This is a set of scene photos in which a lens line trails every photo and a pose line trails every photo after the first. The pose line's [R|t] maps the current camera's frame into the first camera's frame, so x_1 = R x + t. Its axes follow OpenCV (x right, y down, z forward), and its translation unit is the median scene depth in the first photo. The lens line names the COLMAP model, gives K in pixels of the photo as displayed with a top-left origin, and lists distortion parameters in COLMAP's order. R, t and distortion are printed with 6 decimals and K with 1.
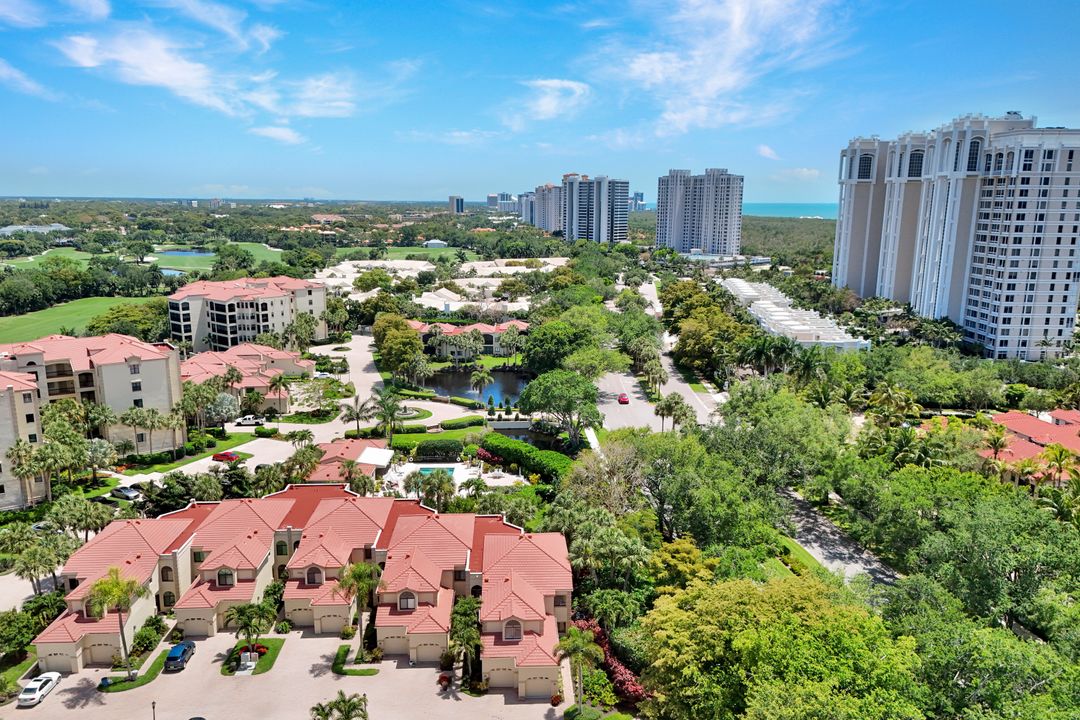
lens RADIAL K [[800.5, 0, 540.0], [0, 800.5, 360.0], [0, 0, 1]] dist [0.072032, -0.087360]
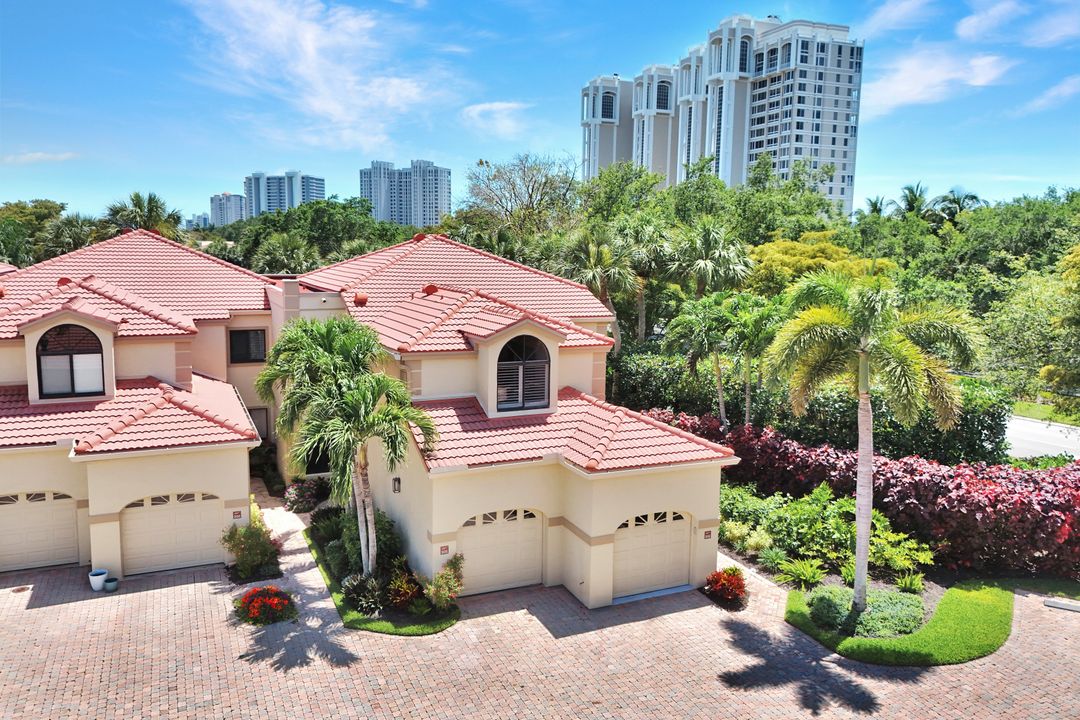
lens RADIAL K [[808.3, 0, 533.5], [0, 808.3, 336.5], [0, 0, 1]] dist [0.036165, -0.007731]
pose [[0.929050, -0.040053, 0.367779, -0.047074], [0.070969, 0.994954, -0.070920, 0.123614], [-0.363083, 0.091989, 0.927205, 0.269495]]
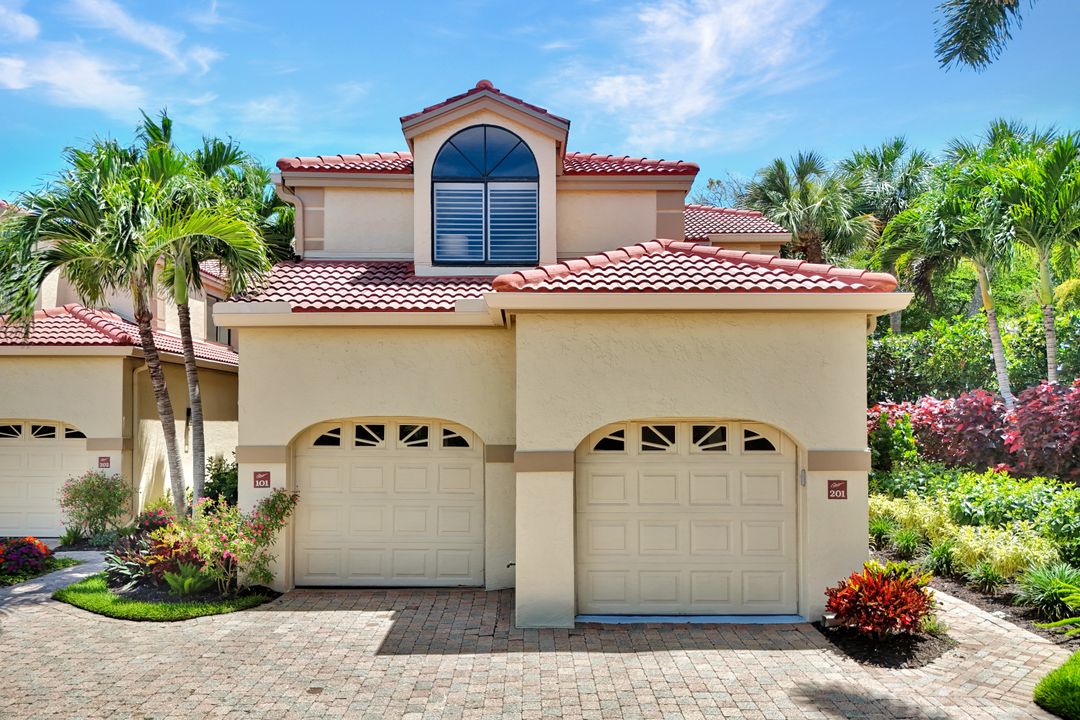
lens RADIAL K [[816.1, 0, 536.8], [0, 816.1, 395.5], [0, 0, 1]] dist [0.035373, -0.003481]
pose [[0.999089, -0.014789, -0.040034, -0.006567], [0.005363, 0.974108, -0.226021, 0.146053], [0.042340, 0.225601, 0.973299, 0.312643]]
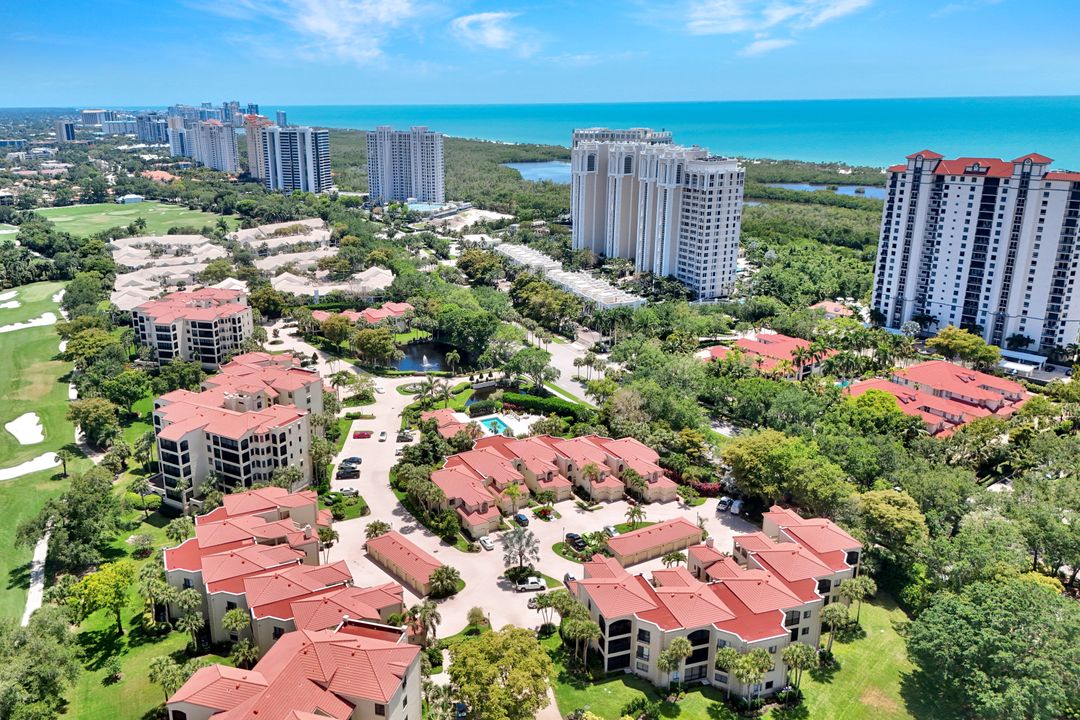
lens RADIAL K [[808.3, 0, 533.5], [0, 808.3, 336.5], [0, 0, 1]] dist [0.036165, -0.007731]
pose [[0.894045, -0.128988, 0.429006, -0.488648], [0.092646, 0.990185, 0.104644, -0.134046], [-0.438293, -0.053811, 0.897220, -0.362516]]
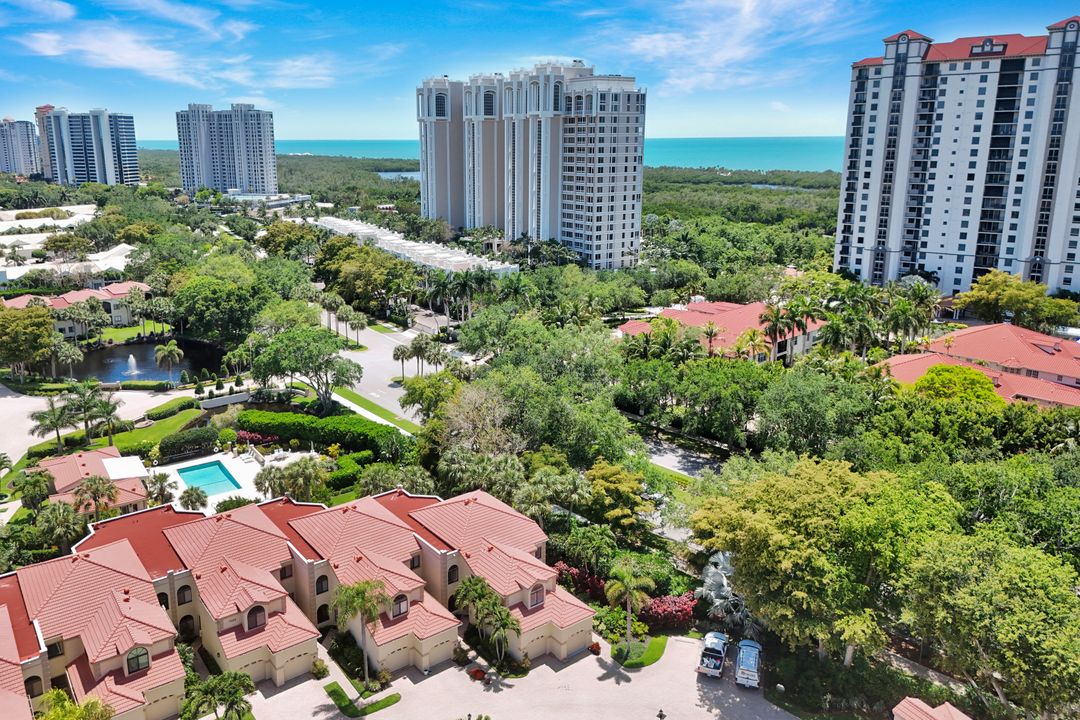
lens RADIAL K [[804.1, 0, 523.2], [0, 804.1, 314.0], [0, 0, 1]] dist [0.065842, -0.053507]
pose [[0.824789, -0.130831, 0.550097, -0.189994], [0.120102, 0.991200, 0.055664, -0.016479], [-0.552538, 0.020157, 0.833244, 0.076940]]
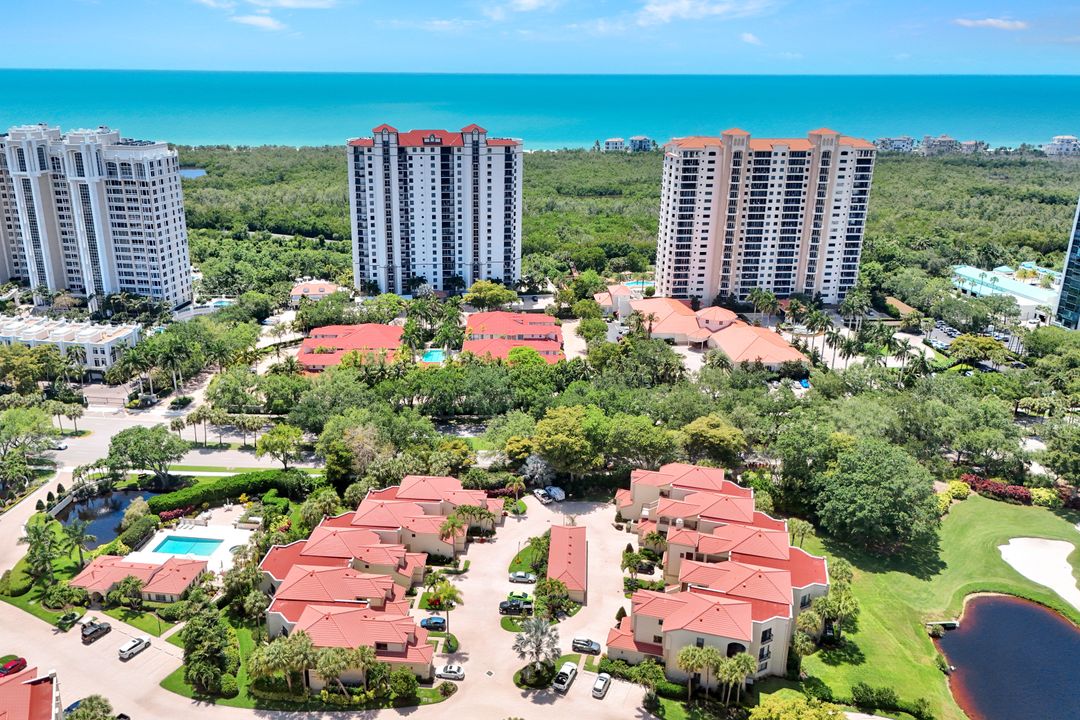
lens RADIAL K [[779.2, 0, 537.7], [0, 779.2, 341.0], [0, 0, 1]] dist [0.029302, -0.003872]
pose [[0.124082, -0.317187, 0.940211, -0.667558], [0.184894, 0.938329, 0.292152, -0.237109], [-0.974894, 0.137589, 0.175076, 0.158646]]
